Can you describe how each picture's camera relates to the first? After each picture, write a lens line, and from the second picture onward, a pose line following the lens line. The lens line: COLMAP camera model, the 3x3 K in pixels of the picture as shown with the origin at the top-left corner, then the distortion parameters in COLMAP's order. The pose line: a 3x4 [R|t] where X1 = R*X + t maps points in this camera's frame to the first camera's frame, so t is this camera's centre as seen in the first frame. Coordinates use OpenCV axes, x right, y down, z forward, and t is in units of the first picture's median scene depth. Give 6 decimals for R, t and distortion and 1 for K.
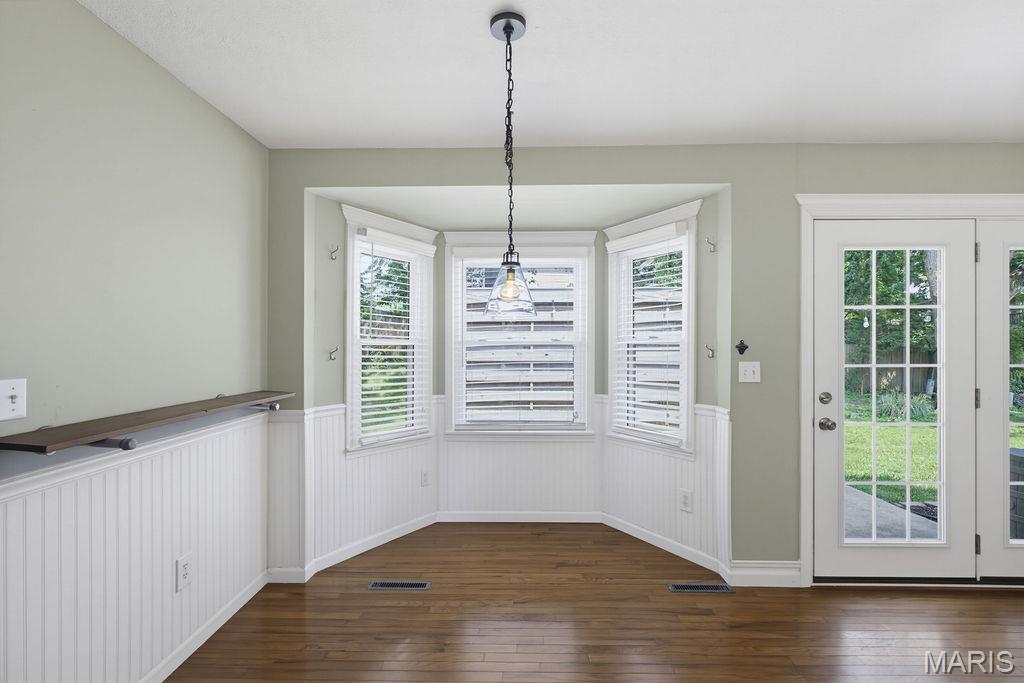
lens RADIAL K [[469.5, 0, 511.6], [0, 469.5, 341.1], [0, 0, 1]] dist [-0.000071, -0.000456]
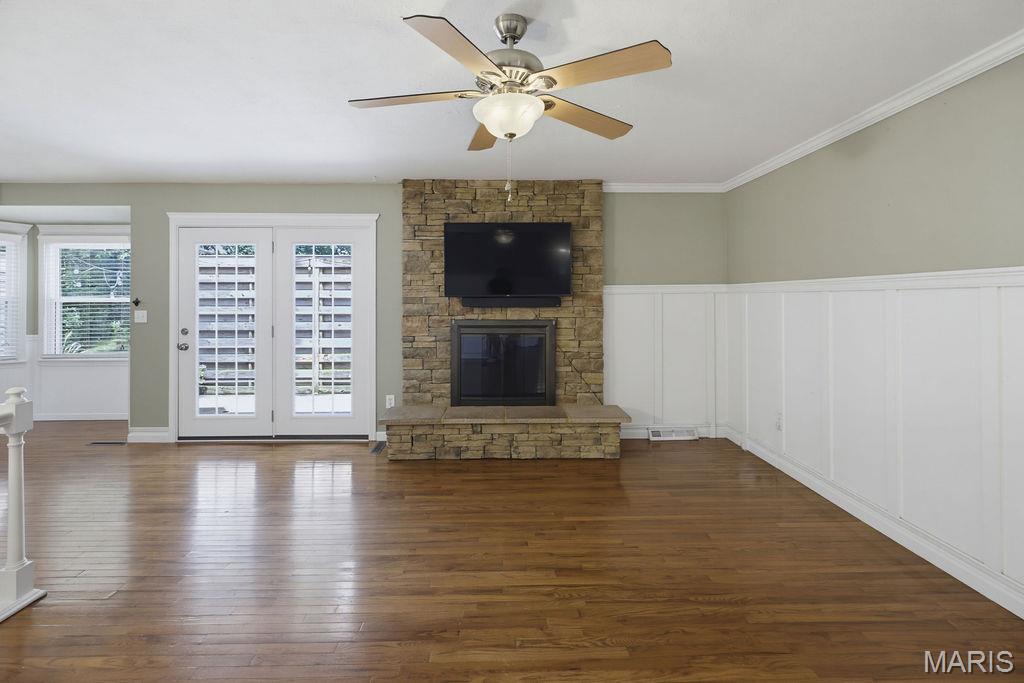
lens RADIAL K [[473.2, 0, 512.3], [0, 473.2, 296.0], [0, 0, 1]] dist [-0.004496, 0.000114]
pose [[0.999024, -0.000703, 0.044160, 1.783868], [0.000871, 0.999992, -0.003781, -0.001298], [-0.044157, 0.003815, 0.999017, -0.770062]]
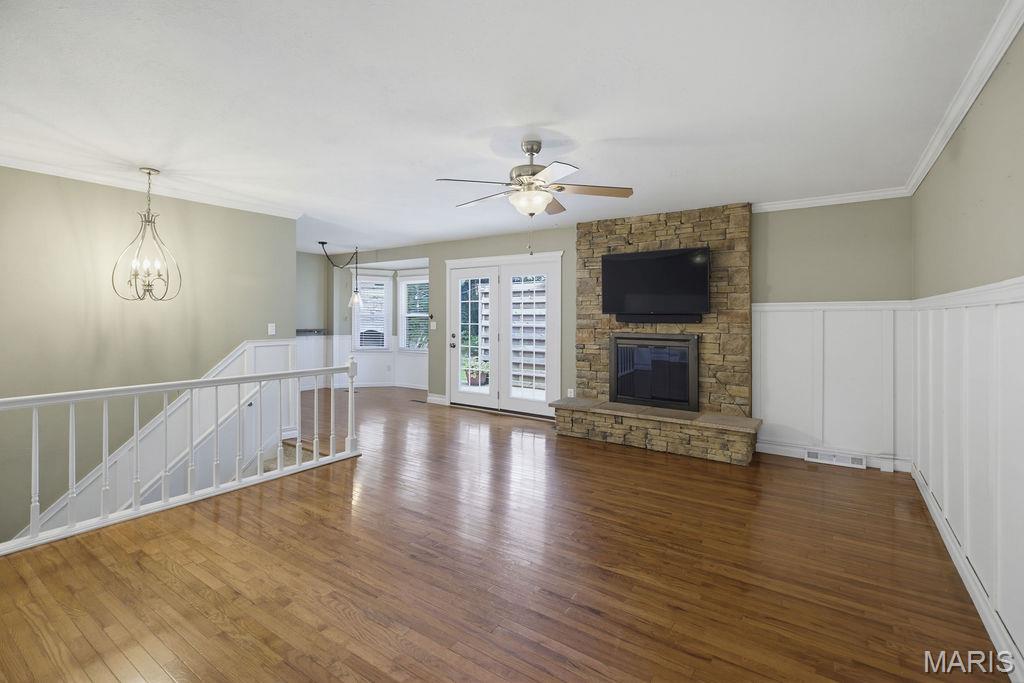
lens RADIAL K [[469.5, 0, 514.3], [0, 469.5, 315.8], [0, 0, 1]] dist [-0.000071, -0.000456]
pose [[0.836733, 0.003810, -0.547597, 2.420711], [-0.002697, 0.999992, 0.002837, -0.000867], [0.547604, -0.000897, 0.836737, -1.047780]]
